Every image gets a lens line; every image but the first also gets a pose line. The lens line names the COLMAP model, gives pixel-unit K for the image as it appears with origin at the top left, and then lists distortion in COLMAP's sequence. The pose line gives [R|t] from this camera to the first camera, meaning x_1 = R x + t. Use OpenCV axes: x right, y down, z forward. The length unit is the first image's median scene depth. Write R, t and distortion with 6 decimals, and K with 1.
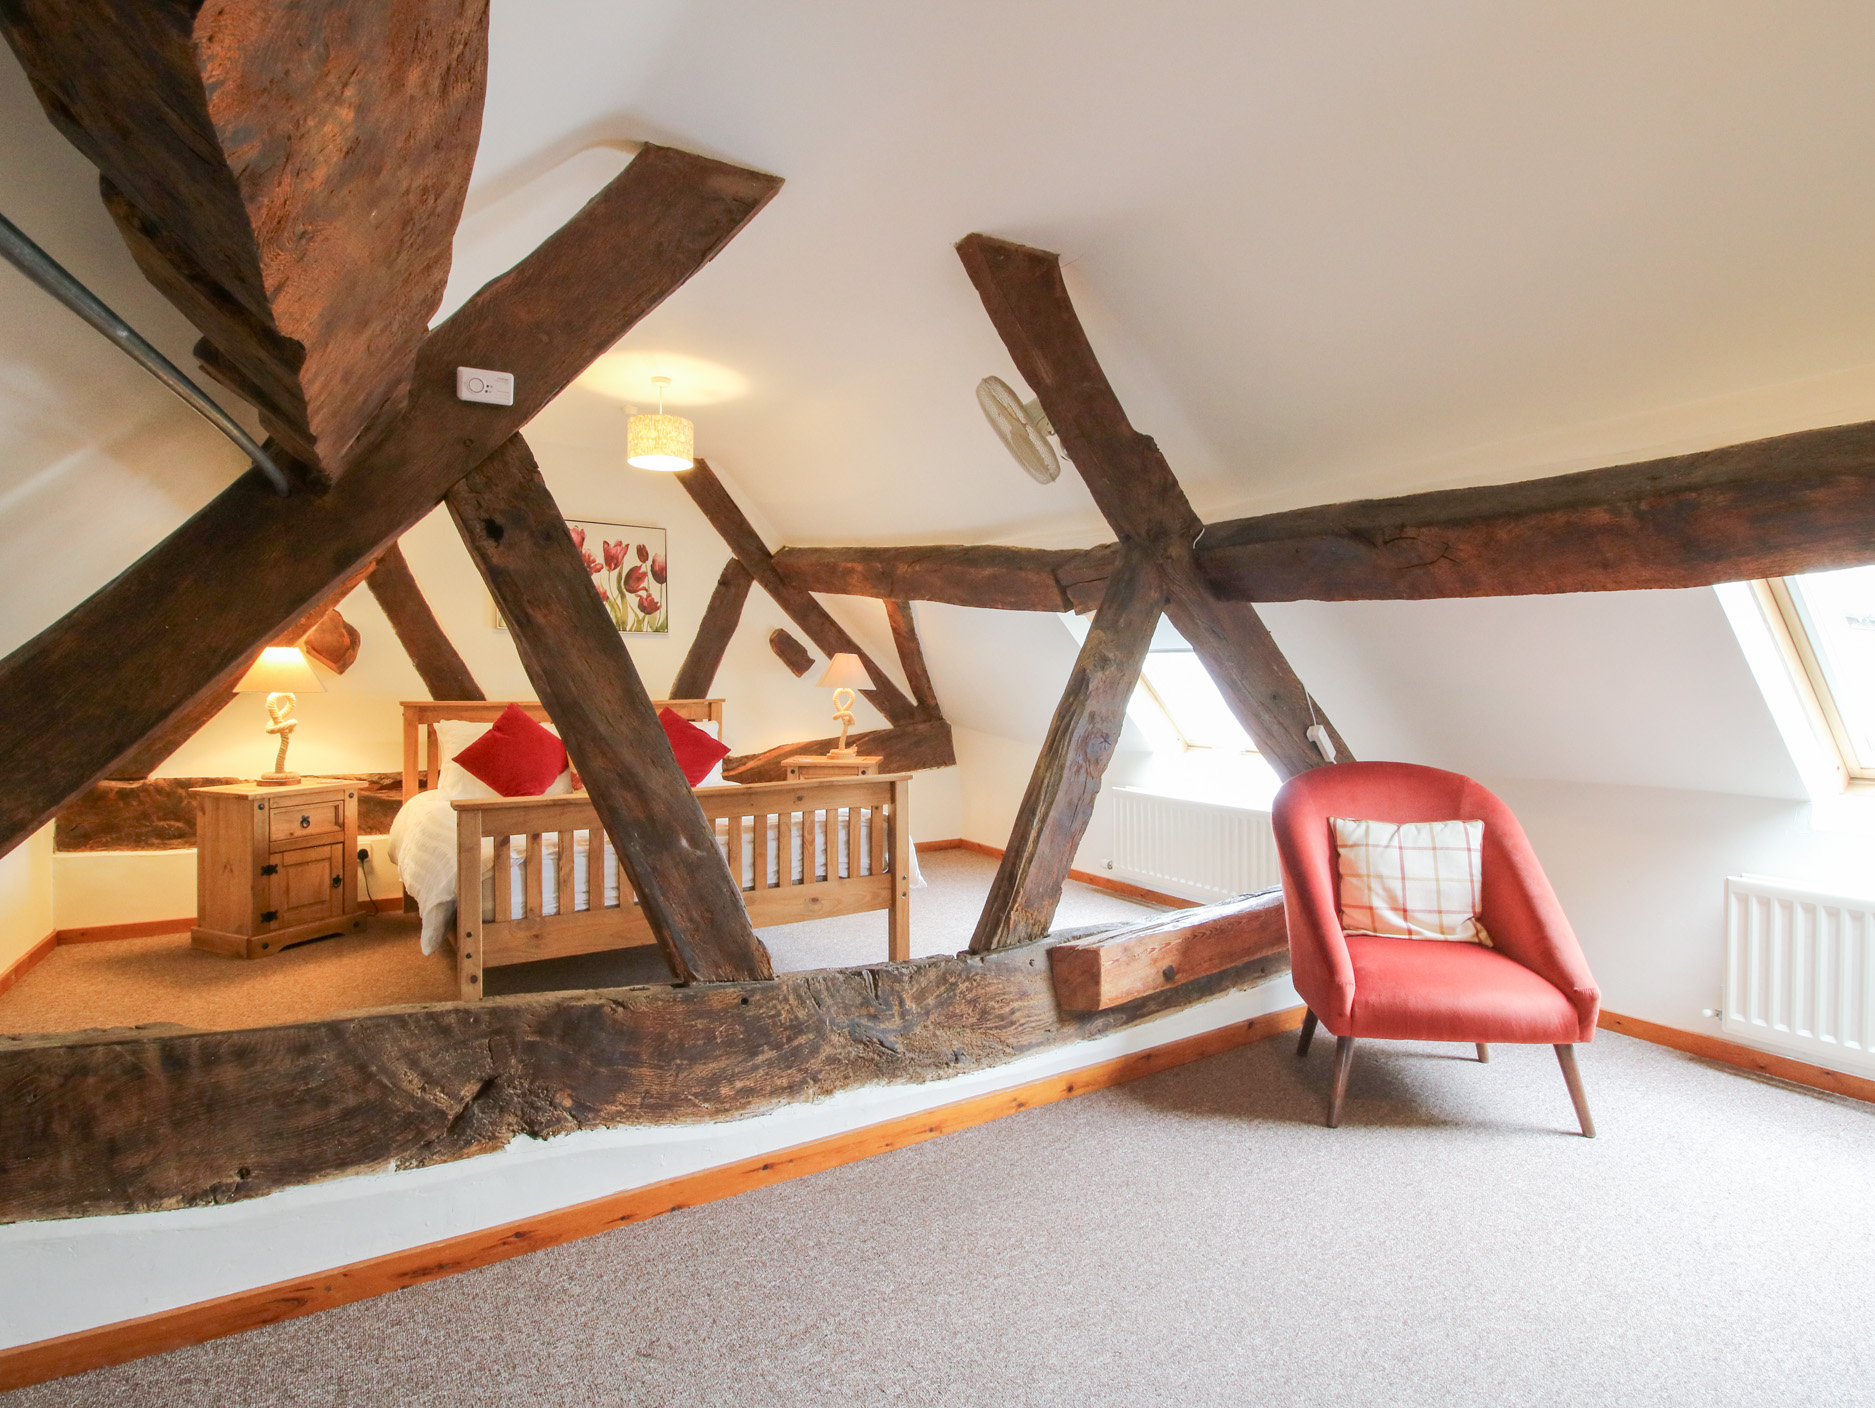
lens RADIAL K [[974.0, 0, 924.1], [0, 974.0, 692.3], [0, 0, 1]] dist [0.000755, -0.011589]
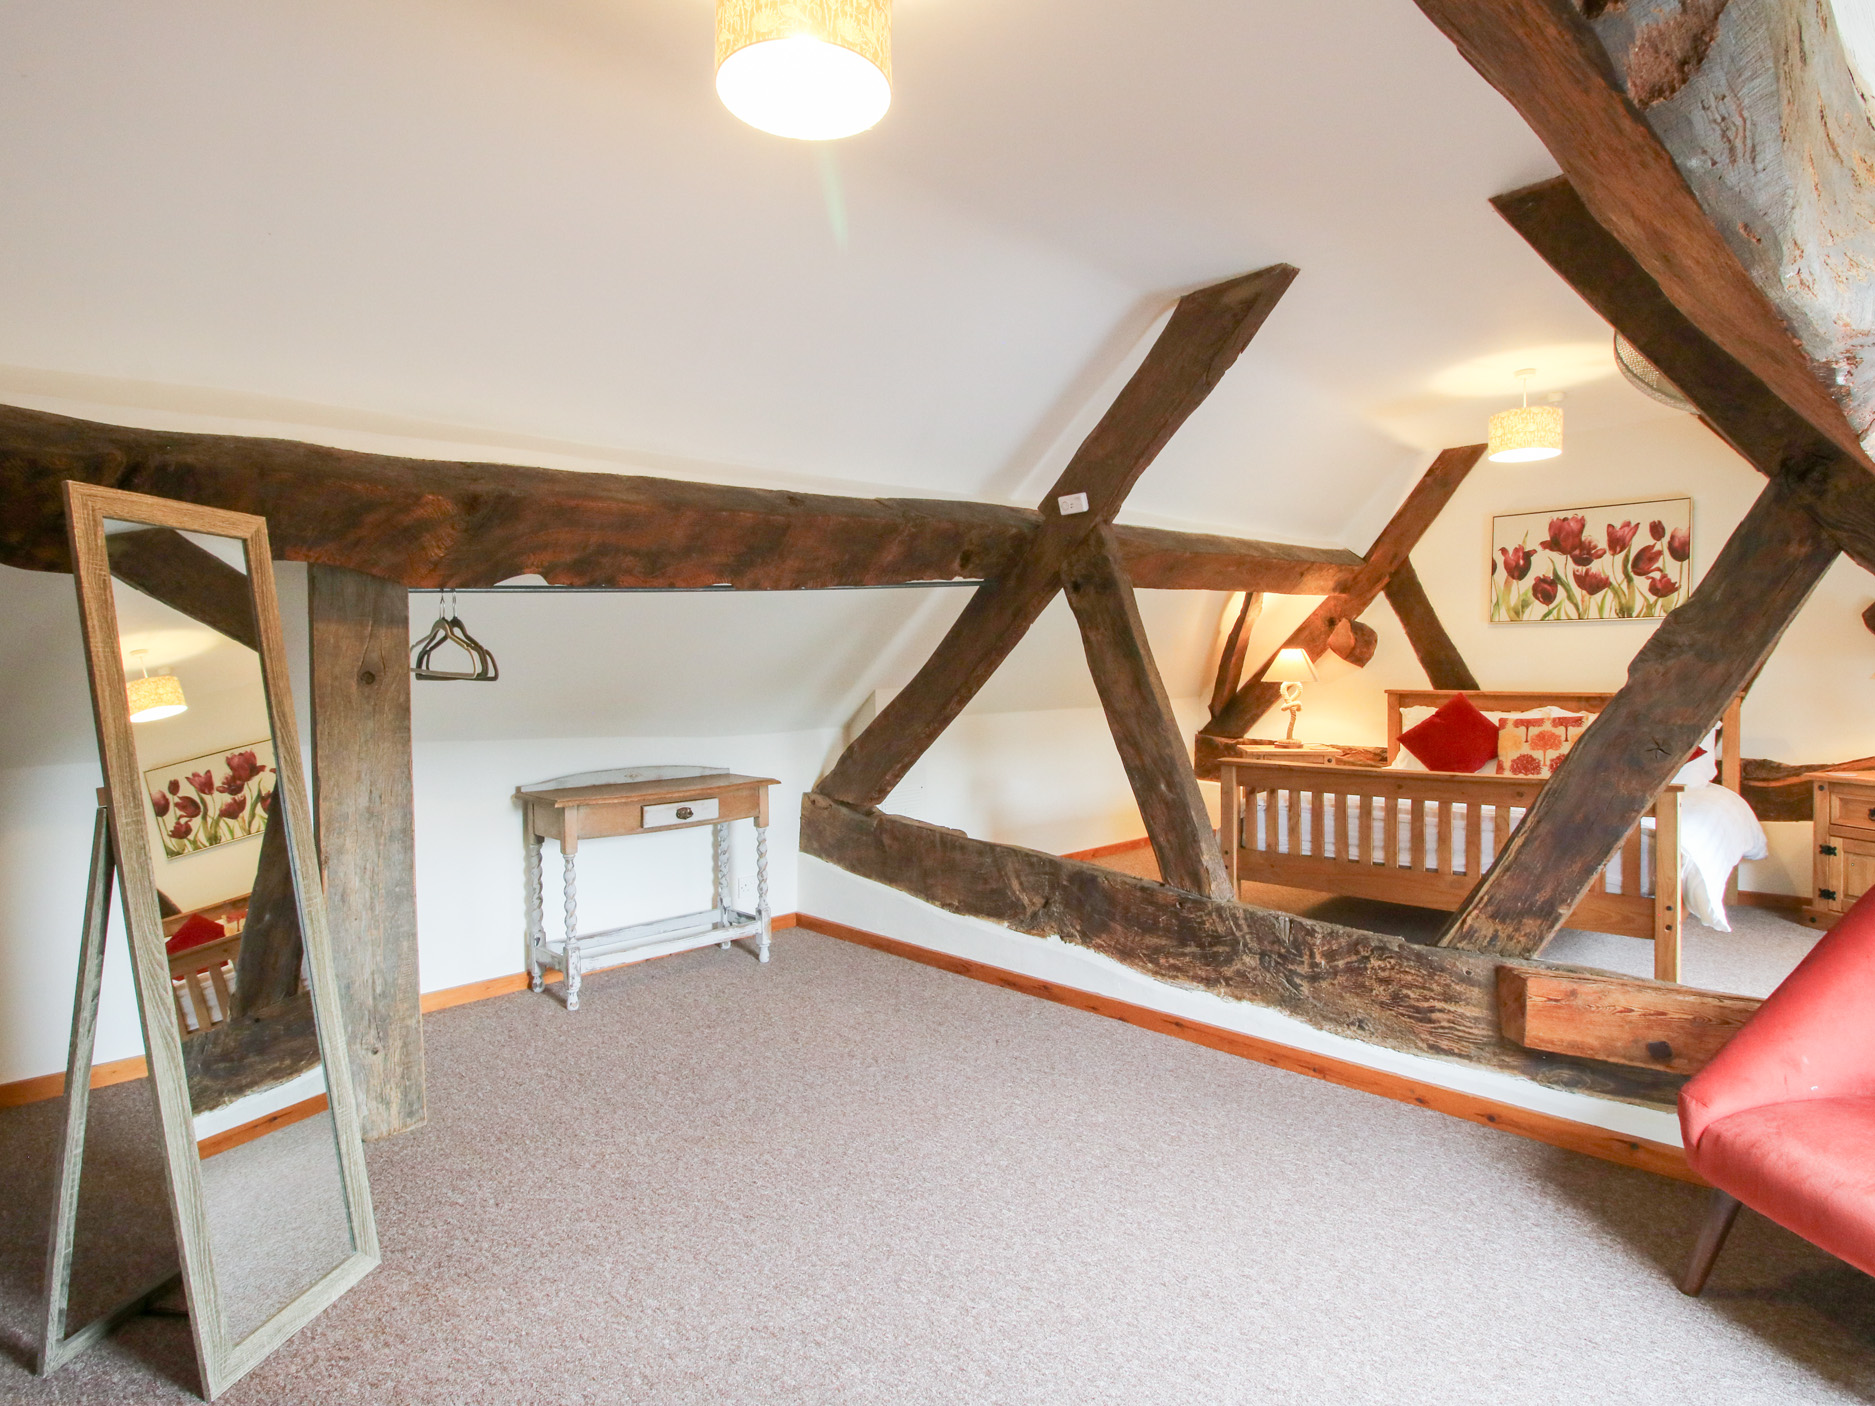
lens RADIAL K [[974.0, 0, 924.1], [0, 974.0, 691.3], [0, 0, 1]] dist [0.000755, -0.011589]
pose [[0.233417, 0.014297, -0.972272, 0.543880], [-0.004329, 0.999897, 0.013664, -0.002859], [0.972367, 0.001019, 0.233455, 0.159603]]
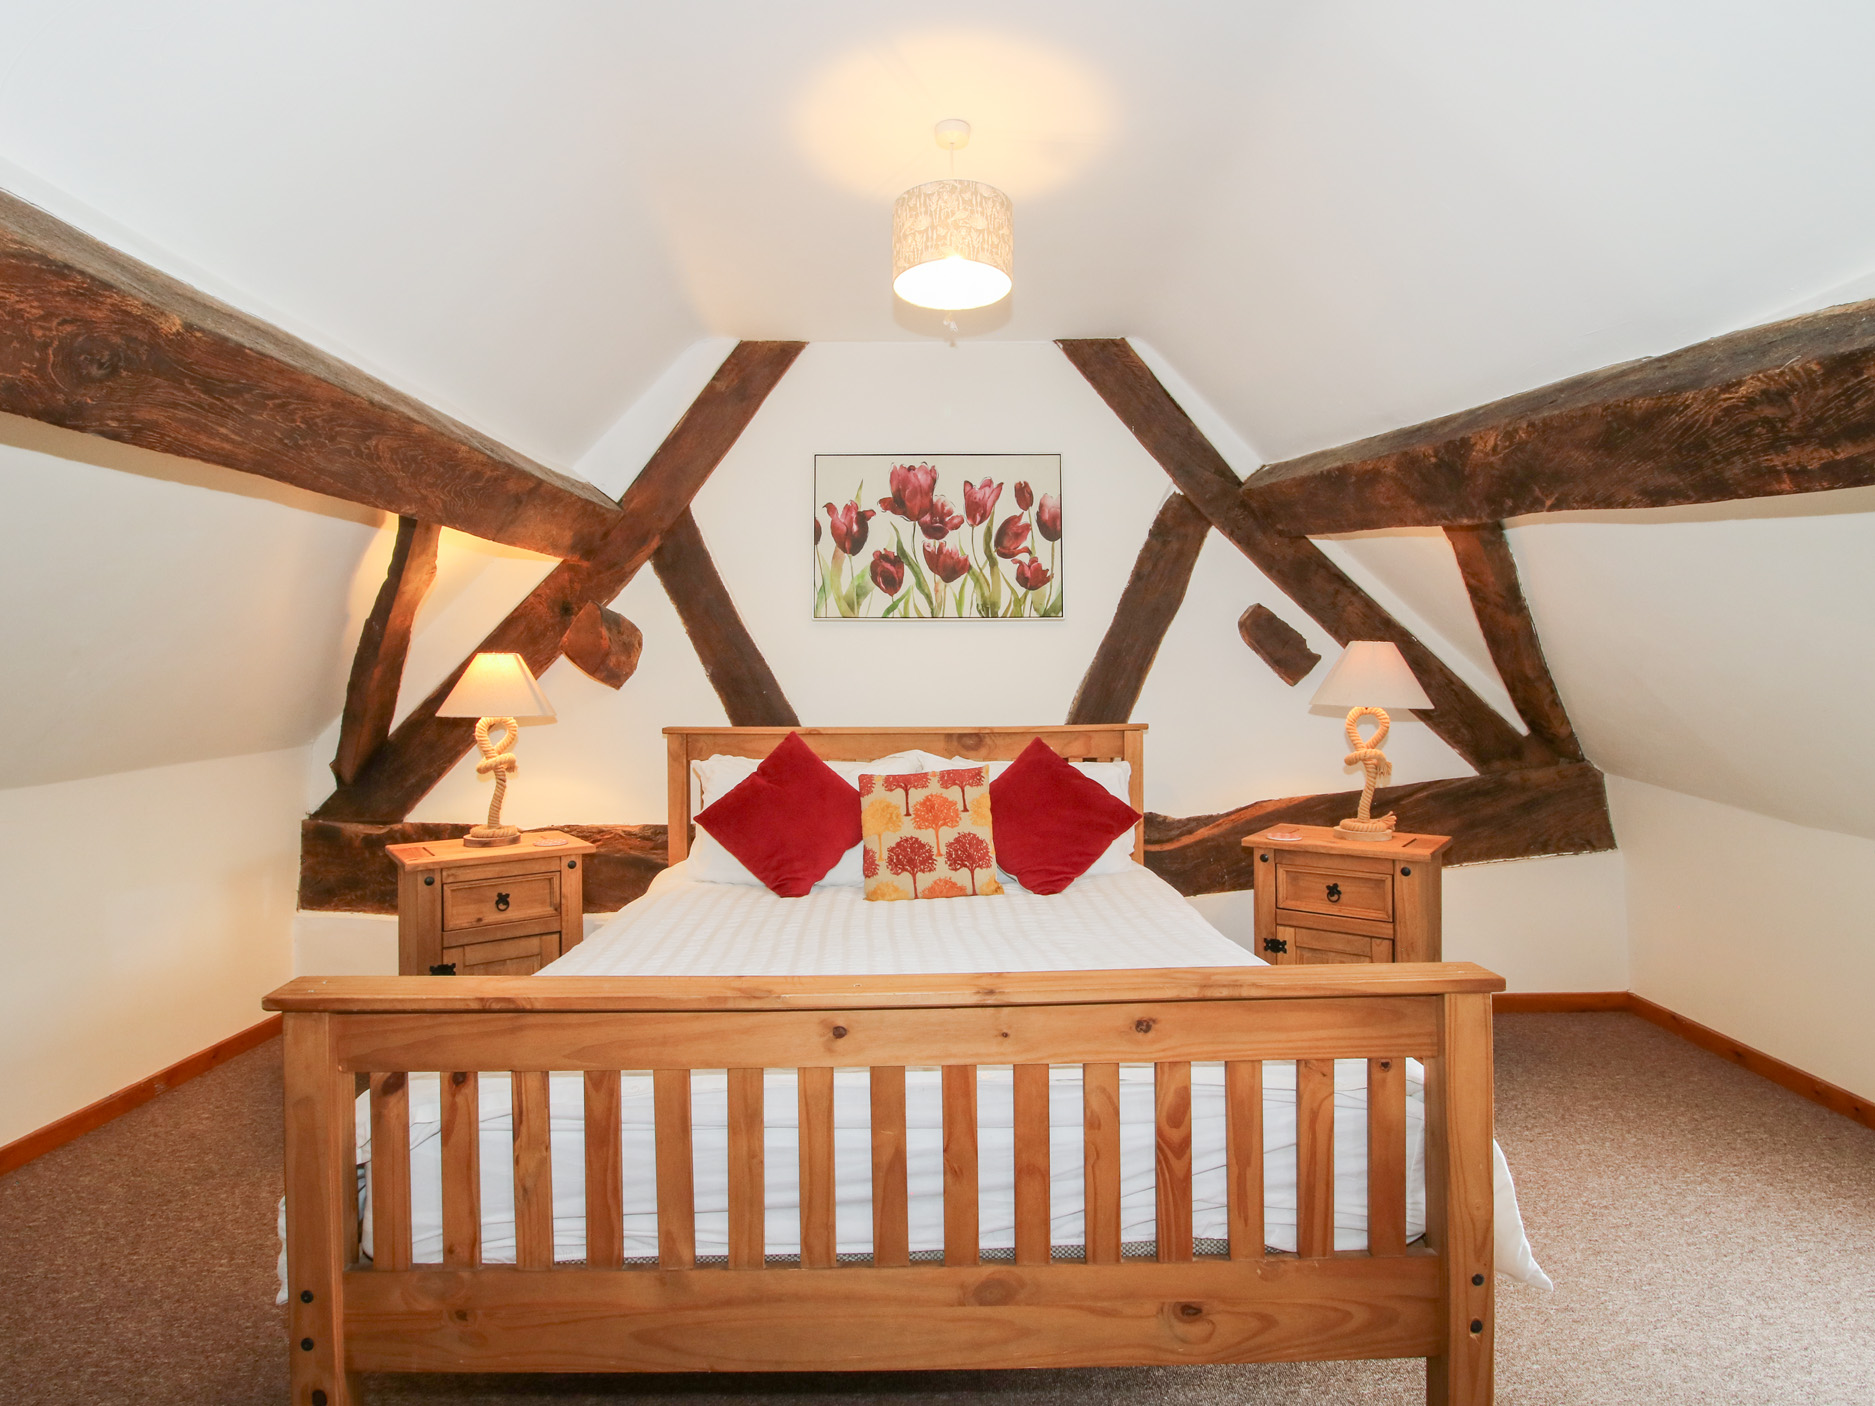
lens RADIAL K [[997.8, 0, 922.3], [0, 997.8, 689.9], [0, 0, 1]] dist [-0.001825, -0.001237]
pose [[0.848867, -0.008173, -0.528543, 0.000083], [0.003267, 0.999942, -0.010216, -0.010300], [0.528596, 0.006945, 0.848845, 0.515212]]
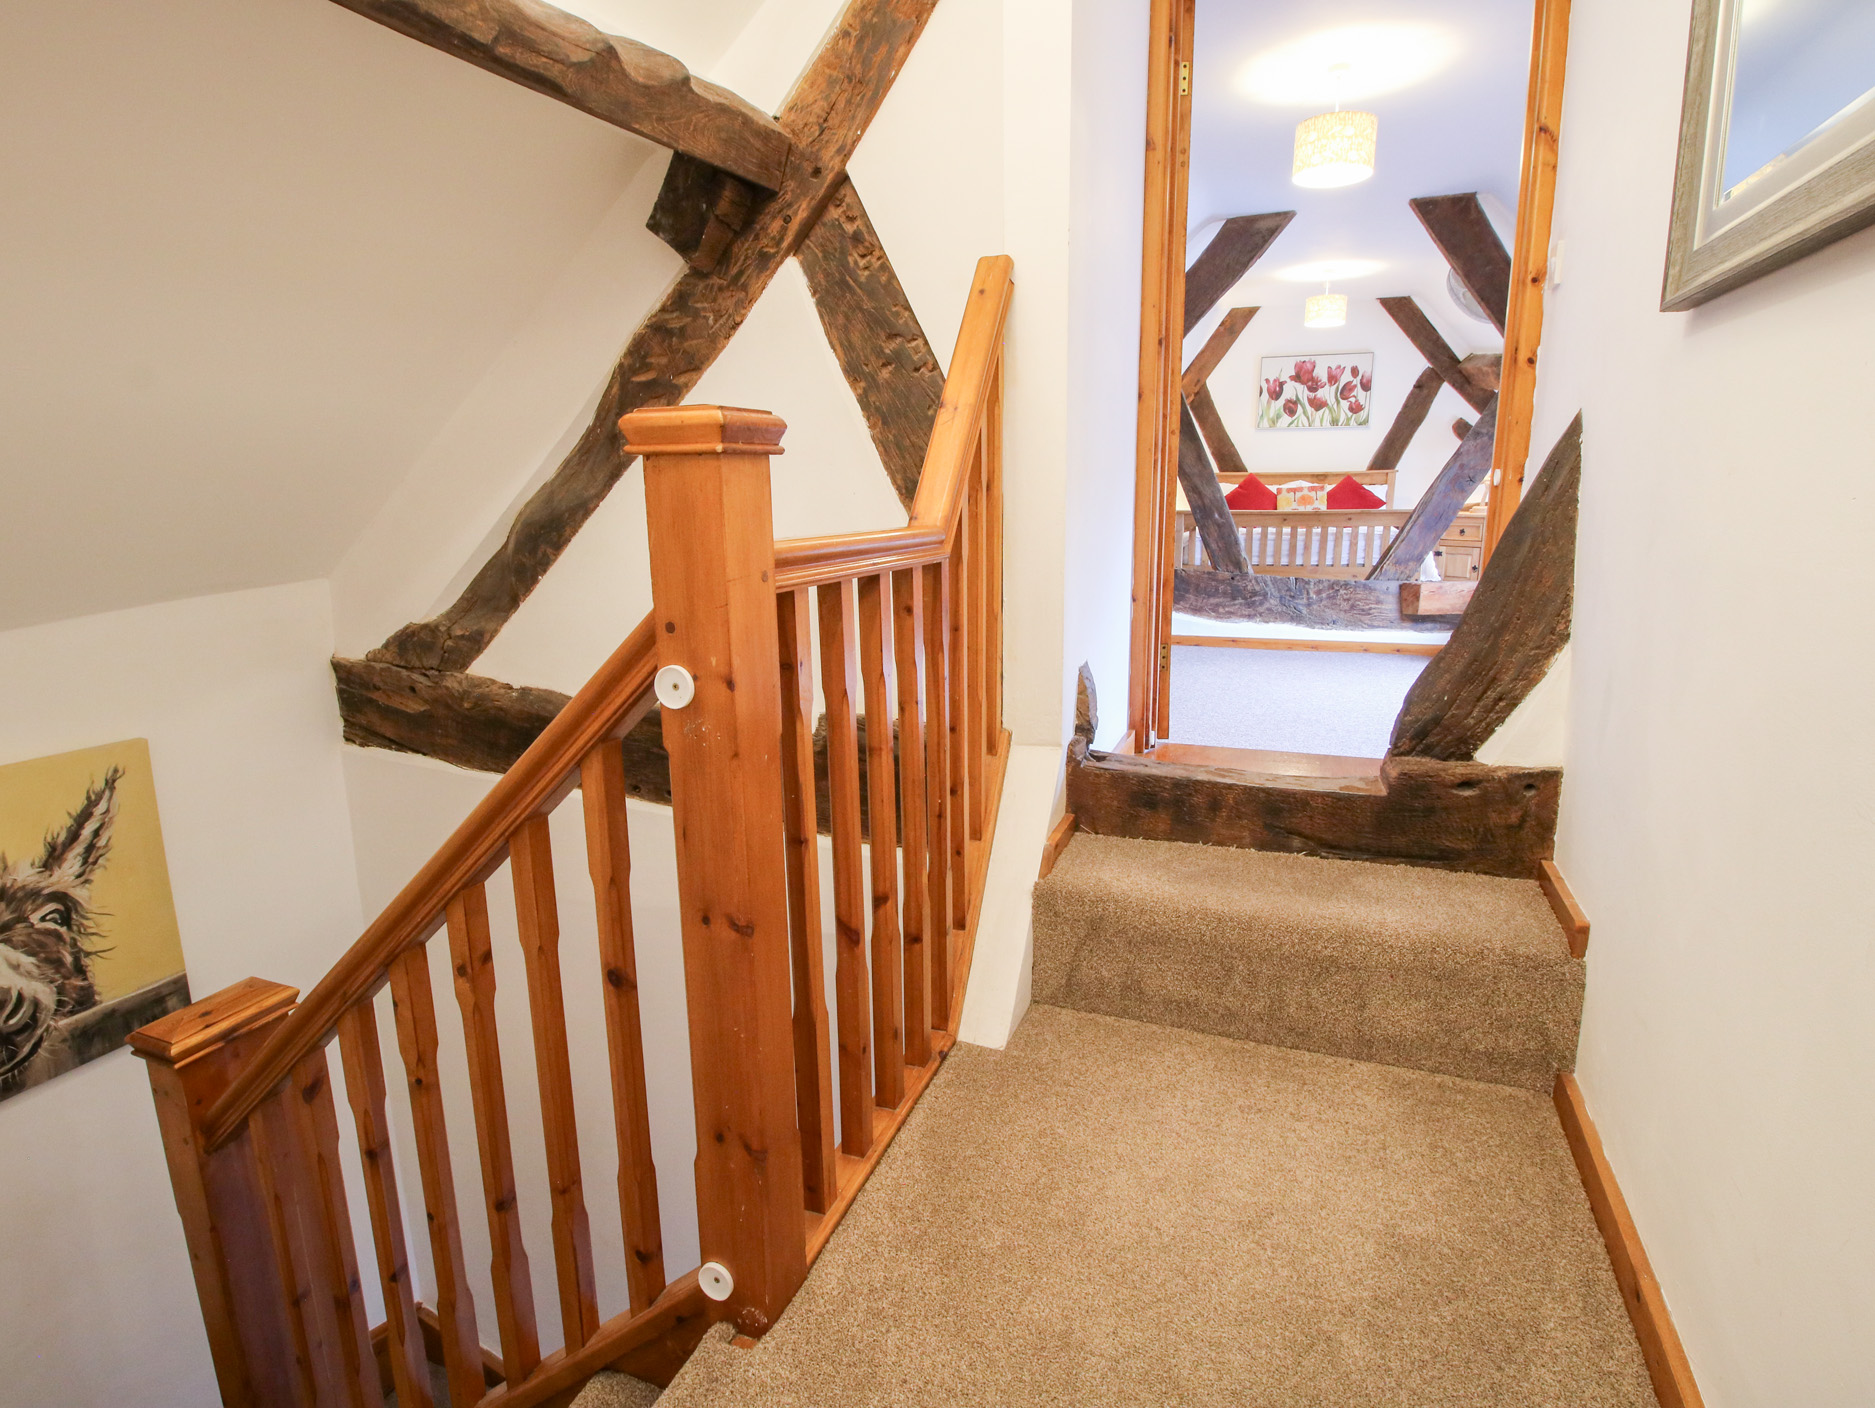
lens RADIAL K [[974.0, 0, 924.1], [0, 974.0, 692.3], [0, 0, 1]] dist [0.000755, -0.011589]
pose [[0.616438, 0.156057, -0.771784, 0.676277], [0.004554, 0.979440, 0.201683, 0.044991], [0.787390, -0.127840, 0.603053, -0.618291]]
